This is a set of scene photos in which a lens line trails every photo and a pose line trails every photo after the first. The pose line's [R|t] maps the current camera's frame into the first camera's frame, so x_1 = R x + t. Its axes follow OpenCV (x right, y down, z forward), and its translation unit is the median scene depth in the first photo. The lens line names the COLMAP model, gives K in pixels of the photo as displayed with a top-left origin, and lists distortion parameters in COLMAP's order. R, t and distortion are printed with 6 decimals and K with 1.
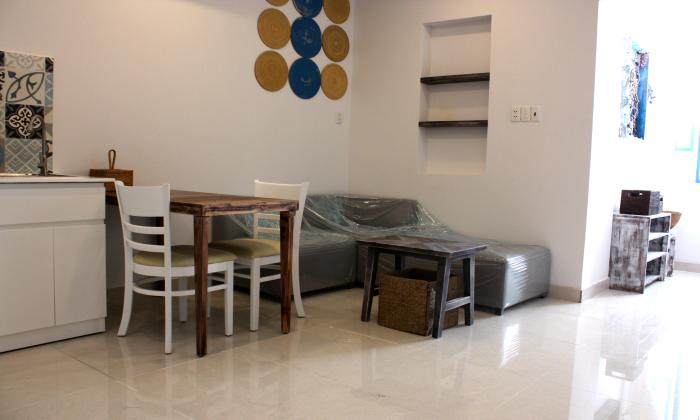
lens RADIAL K [[571.7, 0, 350.5], [0, 571.7, 234.2], [0, 0, 1]] dist [-0.156052, 0.121219]
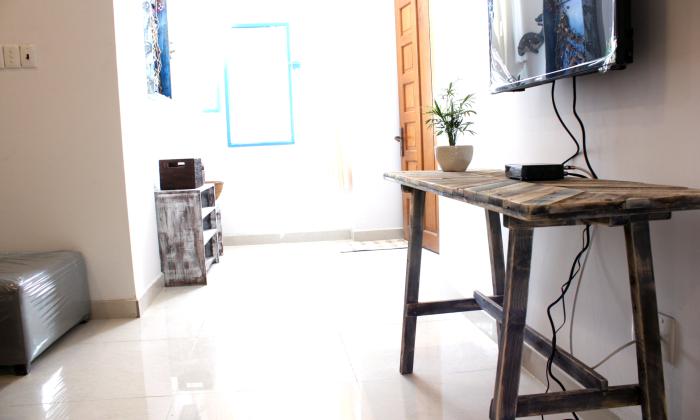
lens RADIAL K [[571.7, 0, 350.5], [0, 571.7, 234.2], [0, 0, 1]] dist [-0.156052, 0.121219]
pose [[0.666048, -0.159792, 0.728592, 0.074025], [0.136770, 0.986386, 0.091302, -0.012179], [-0.733263, 0.038838, 0.678835, 0.268344]]
